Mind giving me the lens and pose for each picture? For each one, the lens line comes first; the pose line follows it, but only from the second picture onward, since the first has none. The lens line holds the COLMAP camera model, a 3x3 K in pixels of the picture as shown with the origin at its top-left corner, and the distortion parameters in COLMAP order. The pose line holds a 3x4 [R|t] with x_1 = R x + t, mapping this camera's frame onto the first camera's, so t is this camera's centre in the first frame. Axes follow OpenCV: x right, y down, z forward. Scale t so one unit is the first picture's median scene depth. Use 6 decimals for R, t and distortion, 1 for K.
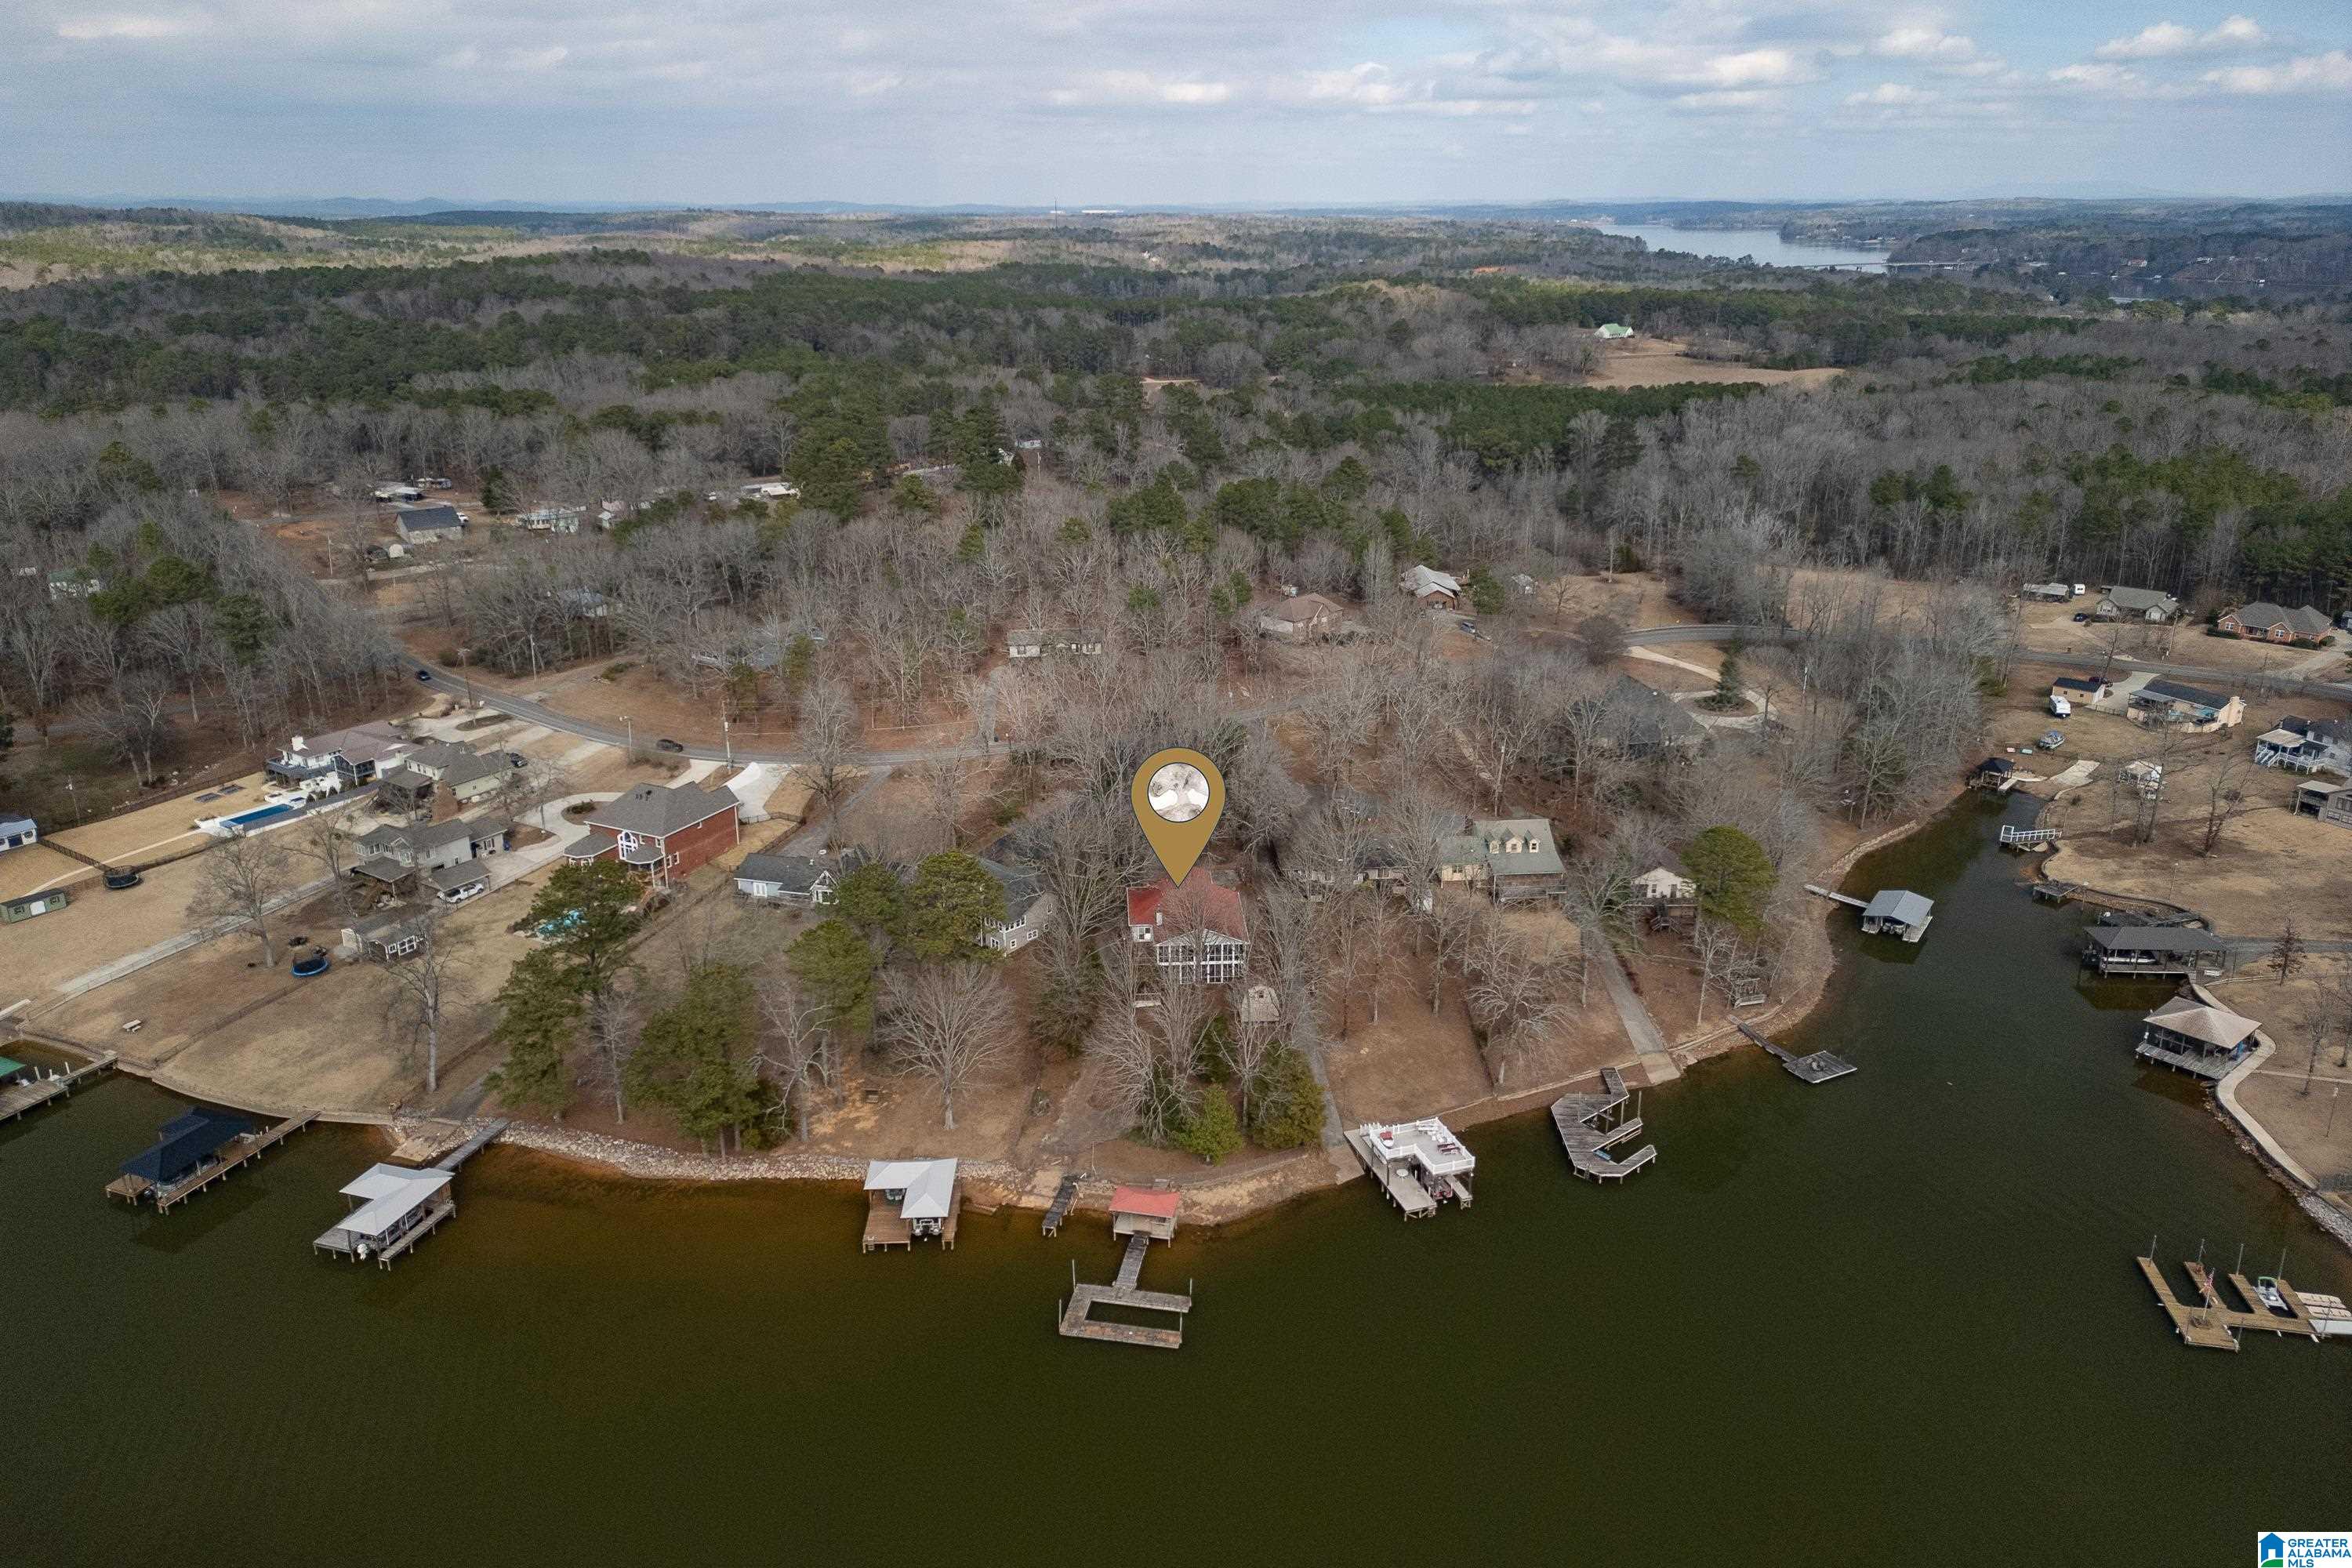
lens RADIAL K [[1655.7, 0, 1168.8], [0, 1655.7, 703.8], [0, 0, 1]] dist [0.088562, -0.082155]
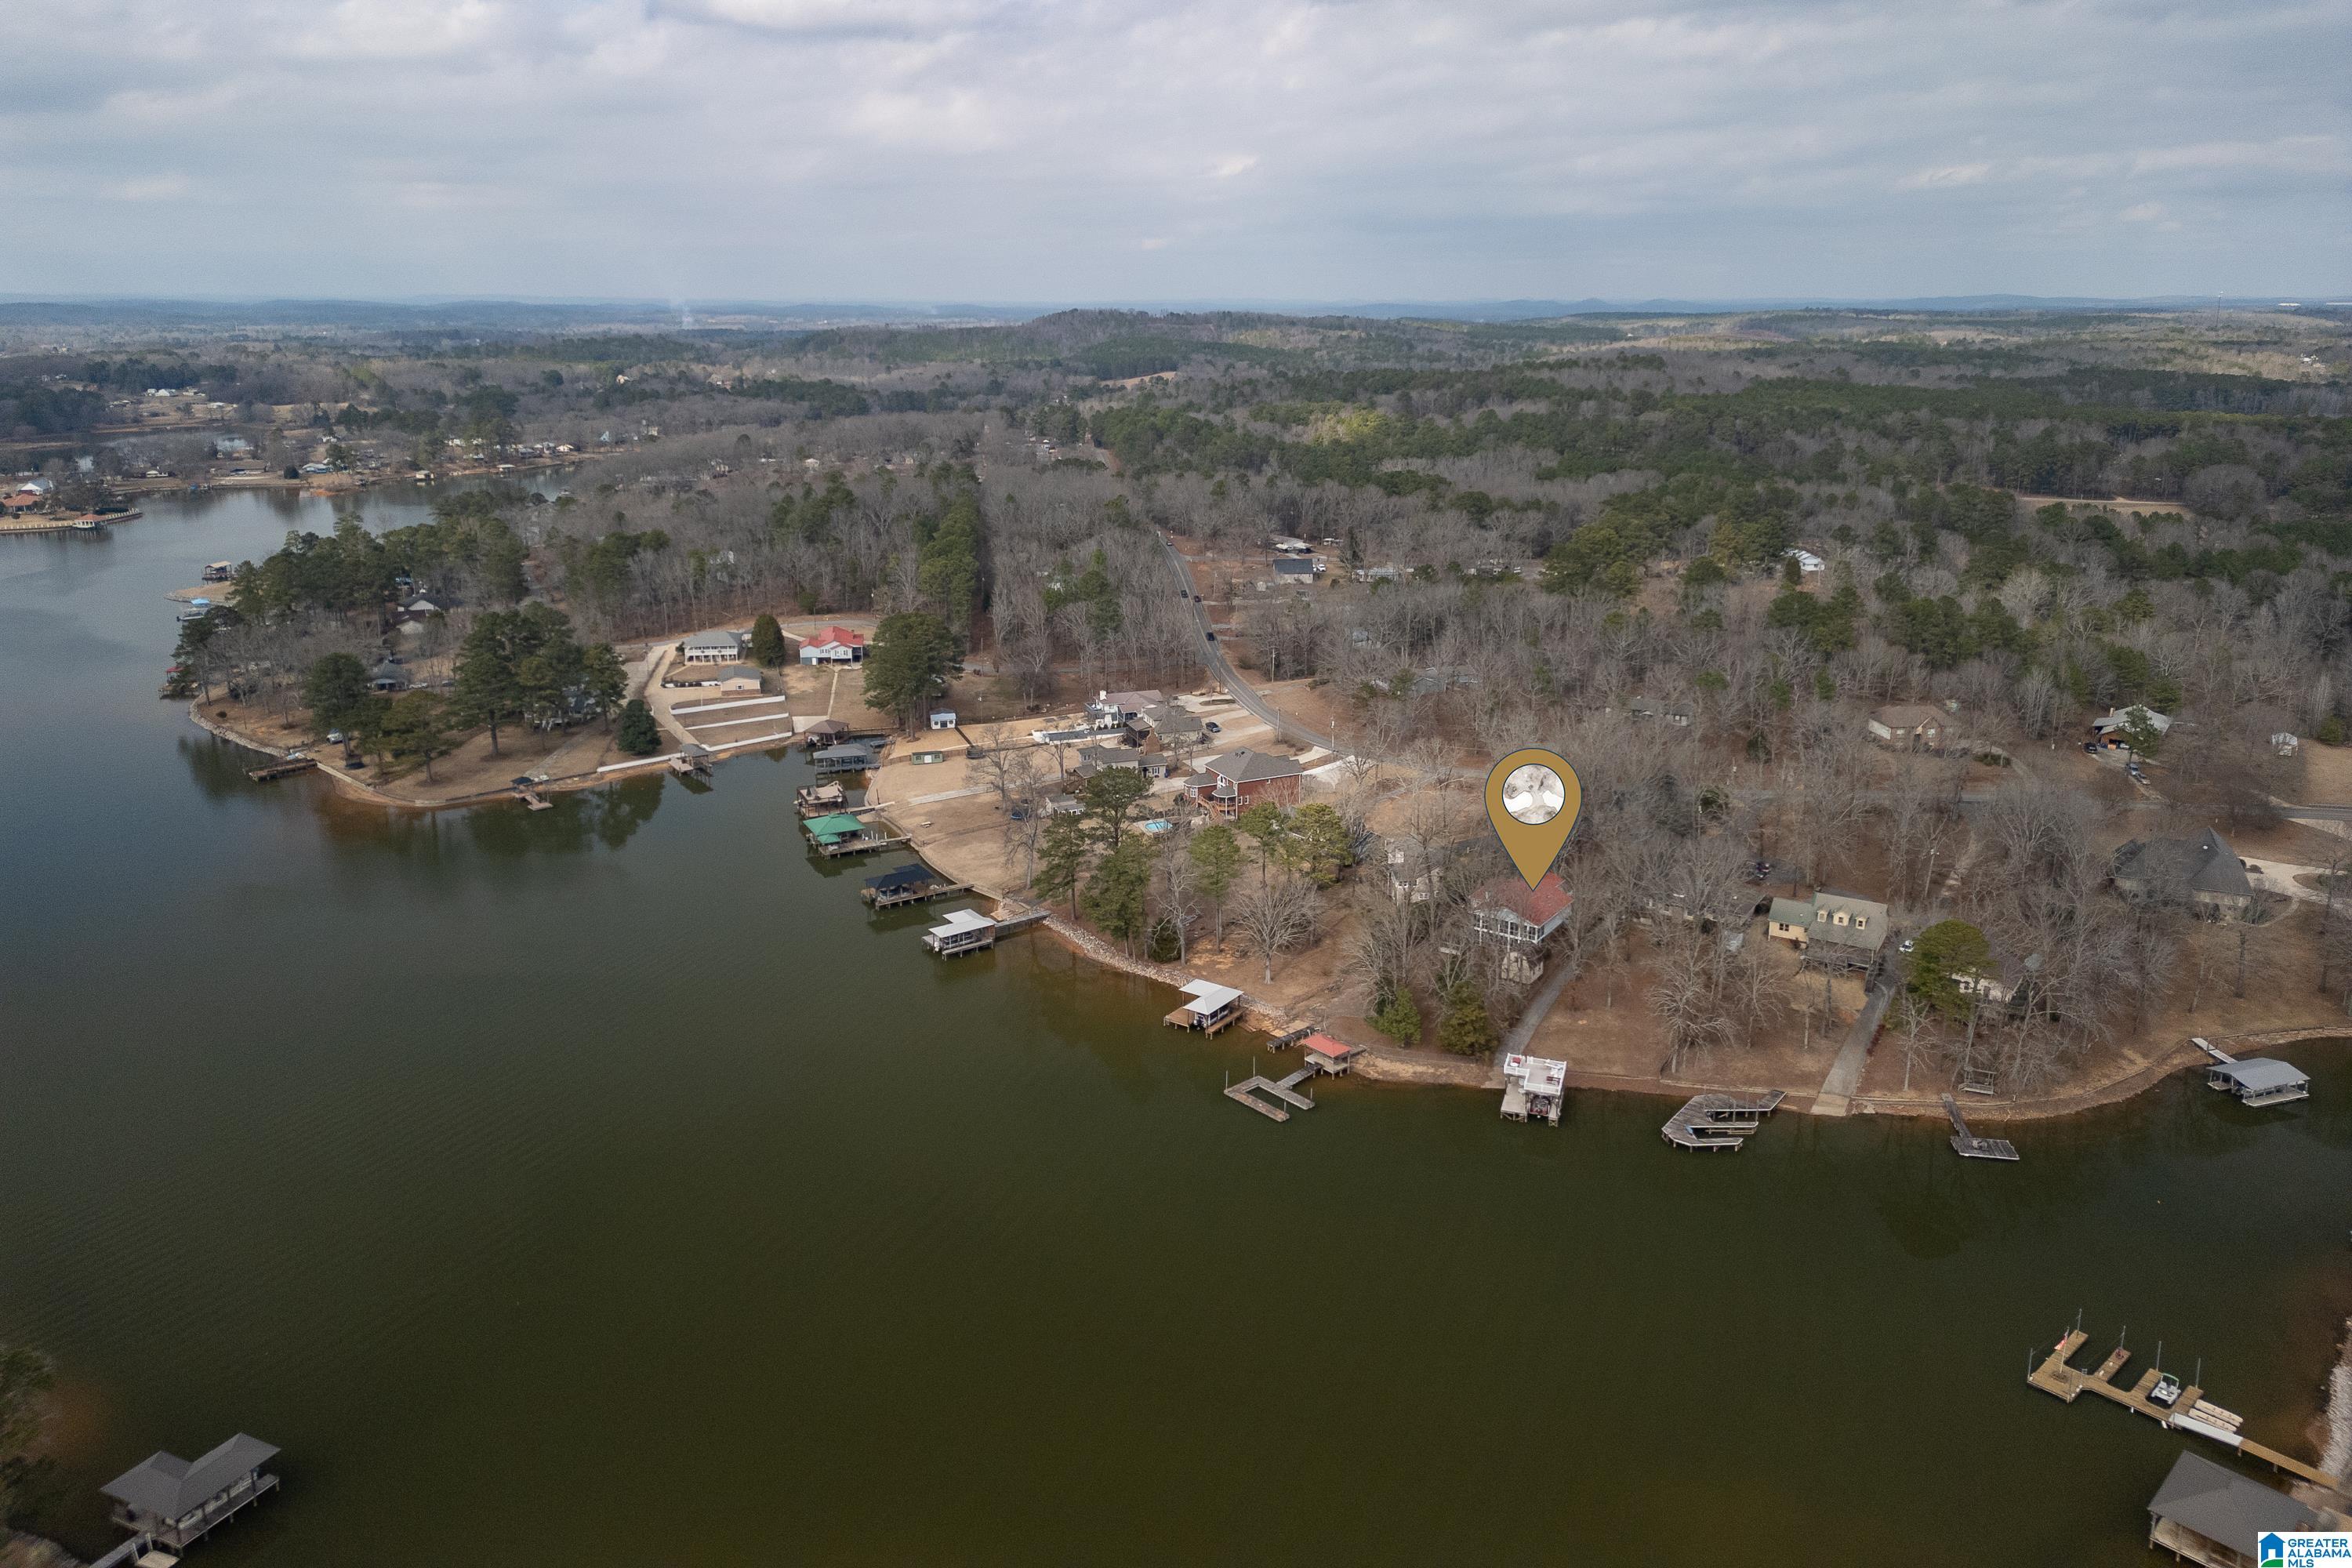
lens RADIAL K [[1655.7, 0, 1168.8], [0, 1655.7, 703.8], [0, 0, 1]] dist [0.088562, -0.082155]
pose [[0.792104, 0.143795, -0.593207, 0.395119], [-0.174126, 0.984704, 0.006186, 0.010447], [0.585023, 0.098393, 0.805026, -0.161080]]
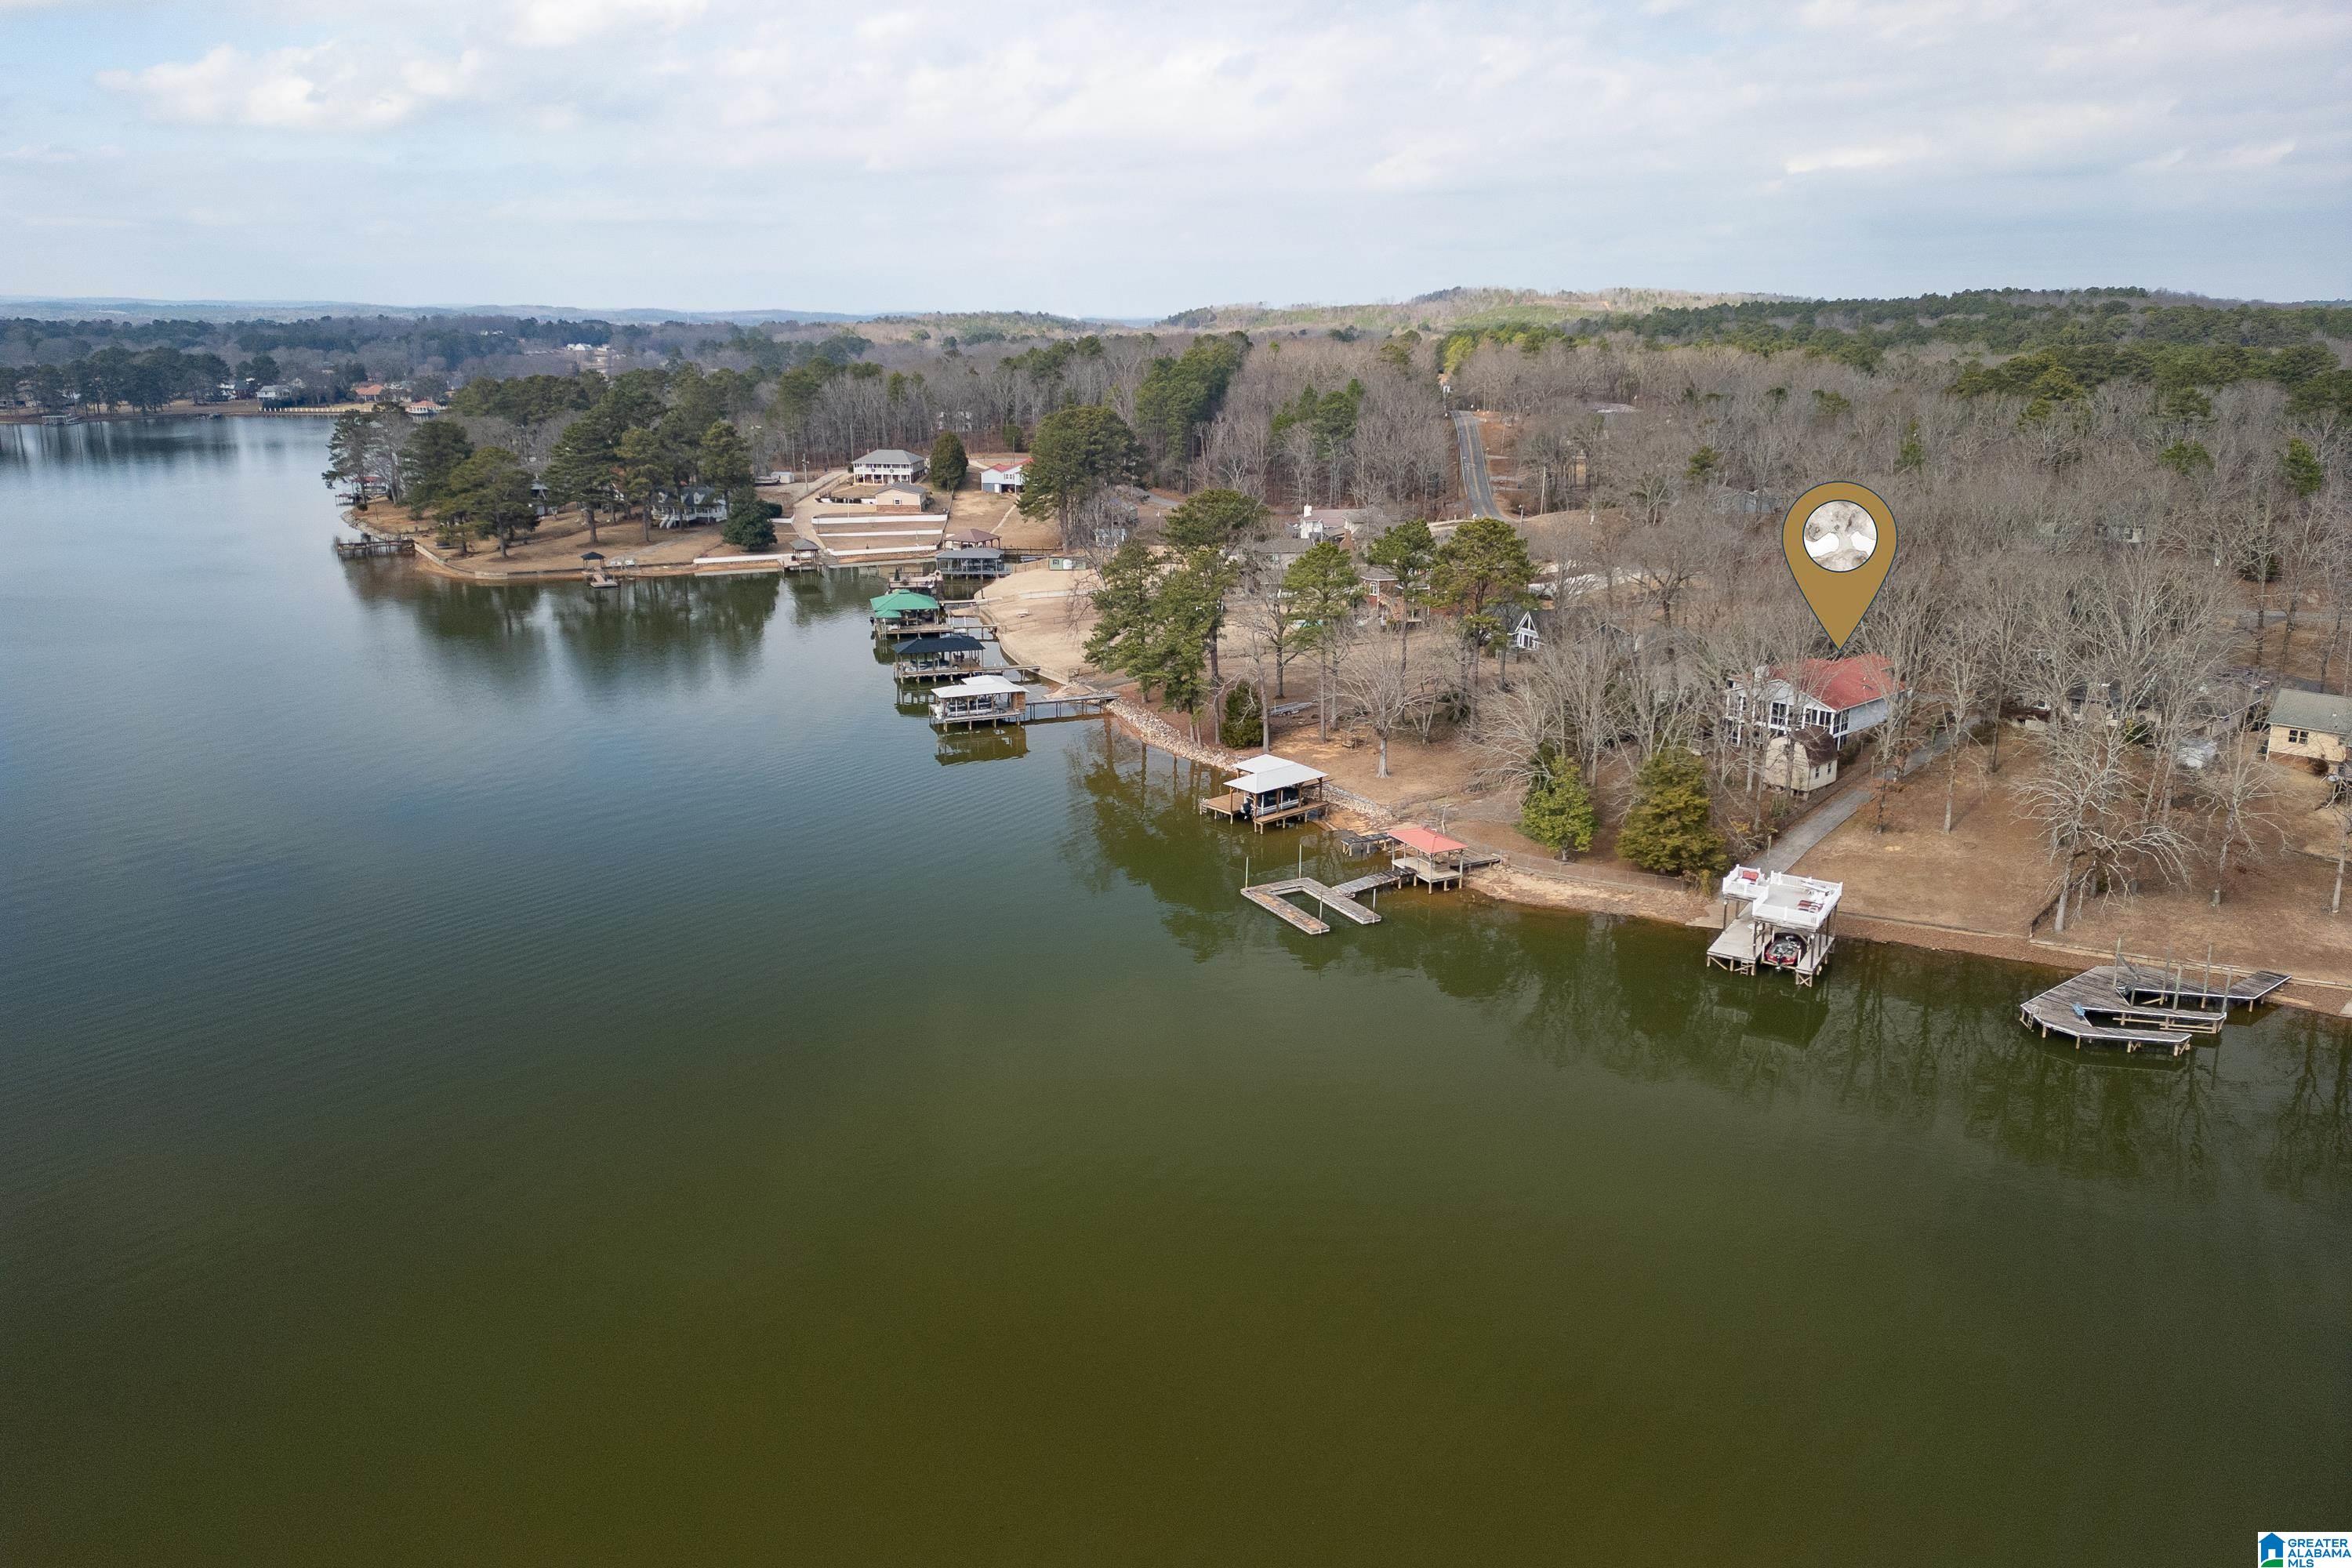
lens RADIAL K [[1614.1, 0, 1174.0], [0, 1614.1, 766.4], [0, 0, 1]] dist [0.083908, -0.081144]
pose [[0.623976, 0.202179, -0.754836, 0.306844], [-0.229042, 0.970845, 0.070702, 0.130291], [0.747124, 0.128773, 0.652092, 0.189209]]
